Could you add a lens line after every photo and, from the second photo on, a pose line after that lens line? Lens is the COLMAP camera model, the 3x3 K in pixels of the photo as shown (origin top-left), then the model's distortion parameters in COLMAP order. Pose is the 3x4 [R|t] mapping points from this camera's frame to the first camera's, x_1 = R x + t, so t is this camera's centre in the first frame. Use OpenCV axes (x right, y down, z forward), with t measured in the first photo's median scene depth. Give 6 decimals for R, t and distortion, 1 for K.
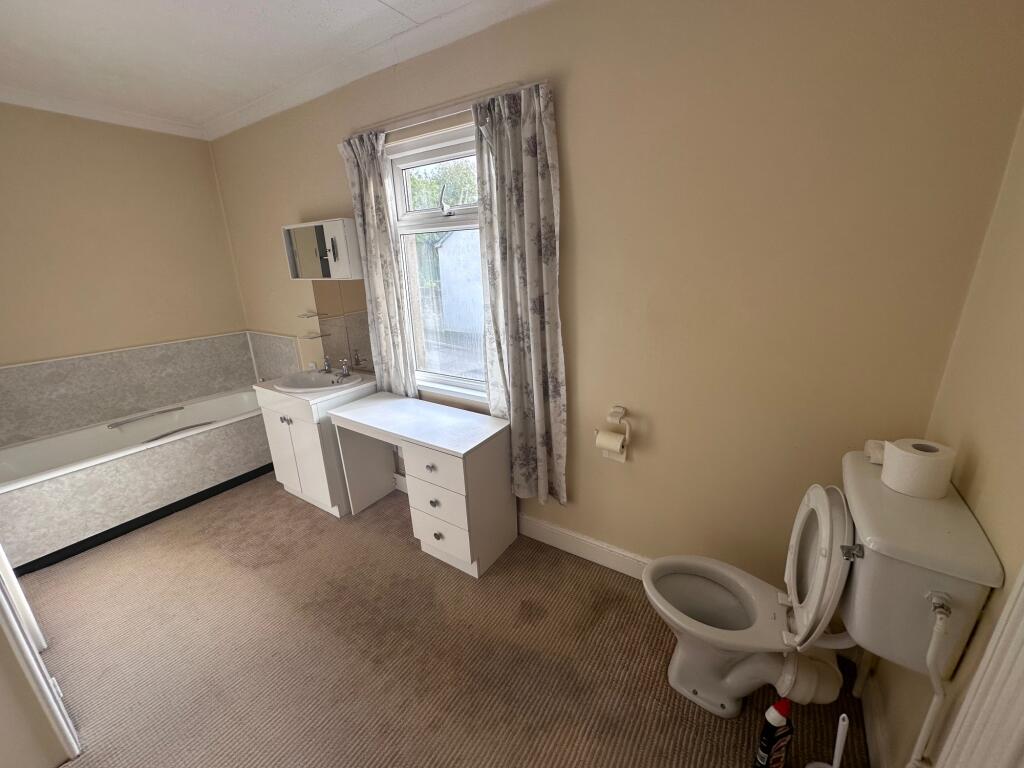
lens RADIAL K [[406.0, 0, 510.3], [0, 406.0, 380.6], [0, 0, 1]] dist [-0.008013, 0.003900]
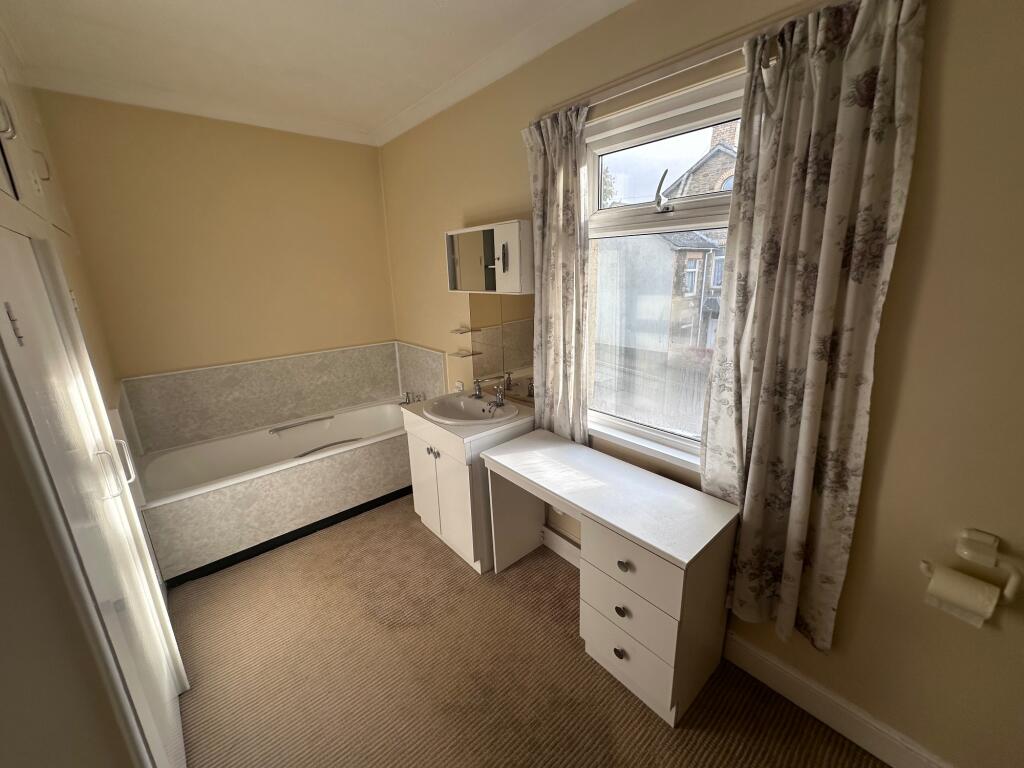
lens RADIAL K [[406.0, 0, 510.3], [0, 406.0, 380.6], [0, 0, 1]] dist [-0.008013, 0.003900]
pose [[0.961491, 0.078790, -0.263301, -0.191314], [-0.082818, 0.996556, -0.004217, -0.072473], [0.262062, 0.025861, 0.964704, 0.213988]]
